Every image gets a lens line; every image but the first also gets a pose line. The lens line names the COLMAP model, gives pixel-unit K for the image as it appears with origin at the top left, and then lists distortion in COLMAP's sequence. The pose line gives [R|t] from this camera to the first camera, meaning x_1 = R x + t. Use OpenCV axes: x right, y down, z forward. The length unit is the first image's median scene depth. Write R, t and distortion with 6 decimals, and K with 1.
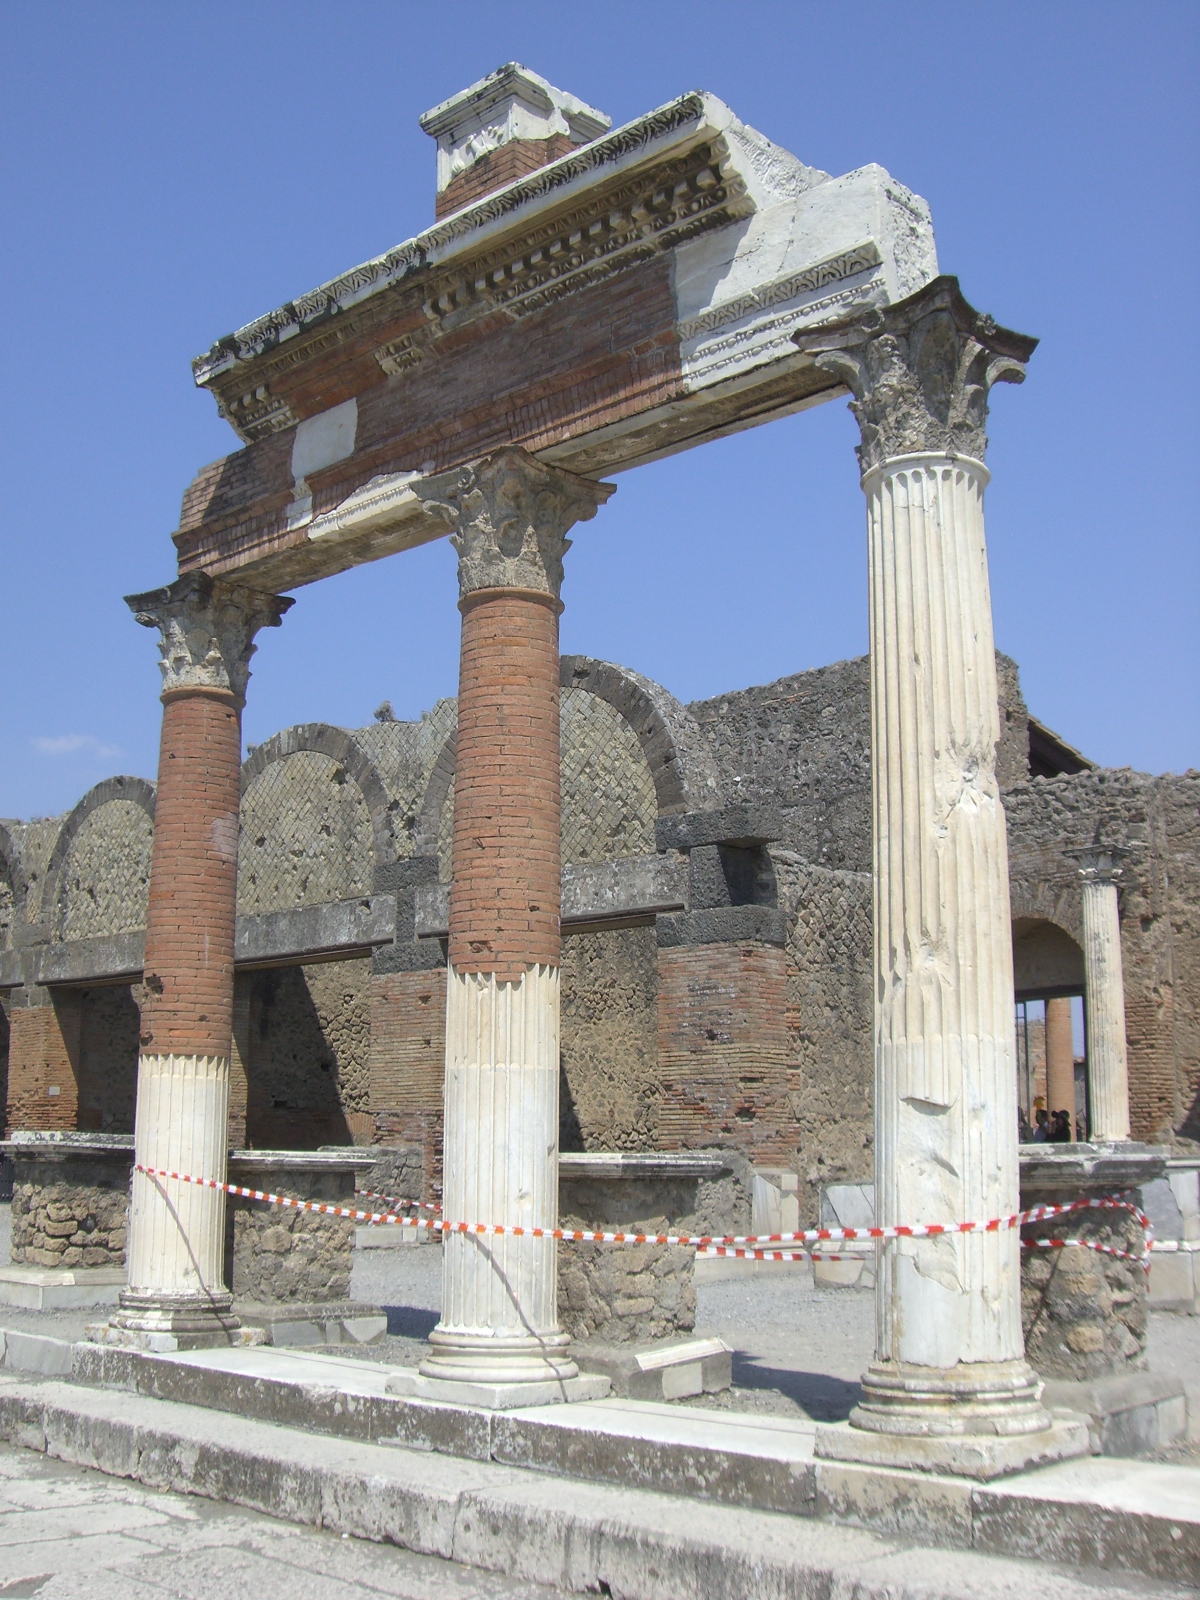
lens RADIAL K [[1735.3, 0, 600.1], [0, 1735.3, 798.7], [0, 0, 1]] dist [-0.143248, 0.000000]
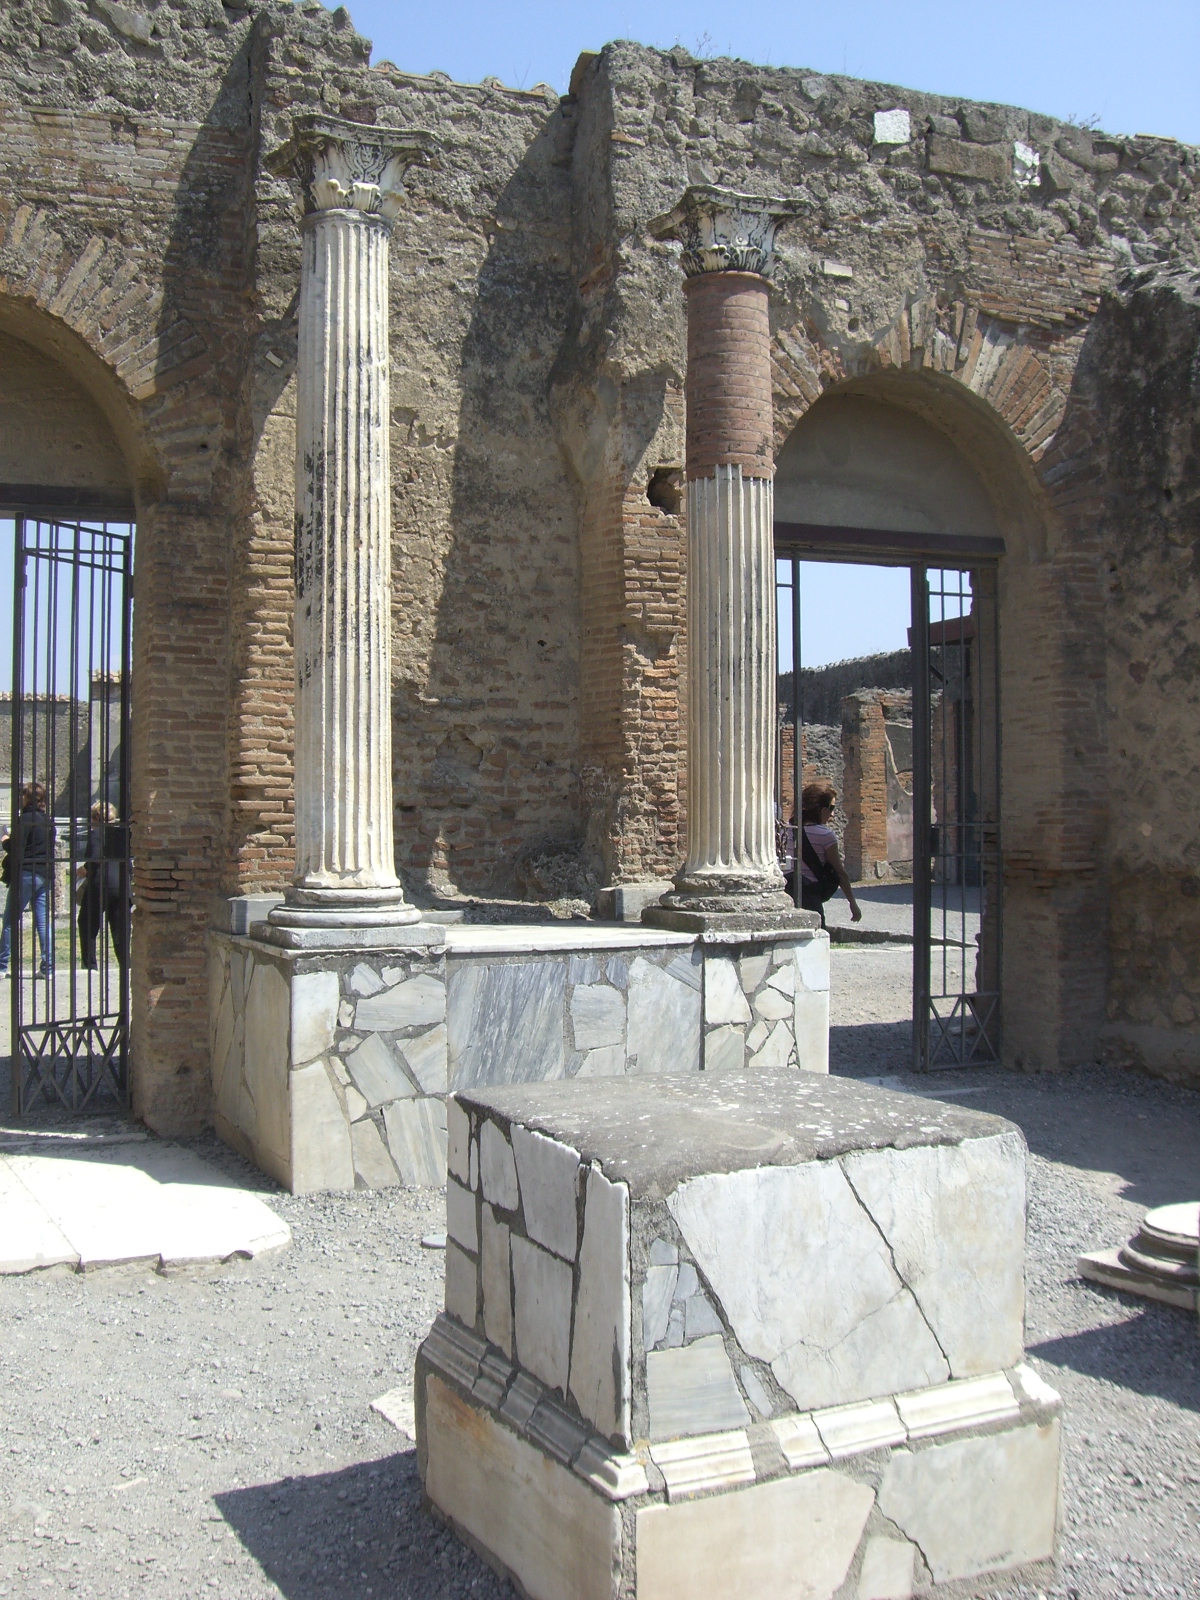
lens RADIAL K [[1735.3, 0, 600.2], [0, 1735.3, 802.1], [0, 0, 1]] dist [-0.143248, 0.000000]
pose [[0.339070, 0.017702, 0.940594, -0.047133], [-0.196096, 0.979191, 0.052261, 0.135772], [-0.920097, -0.202167, 0.335486, 0.740985]]
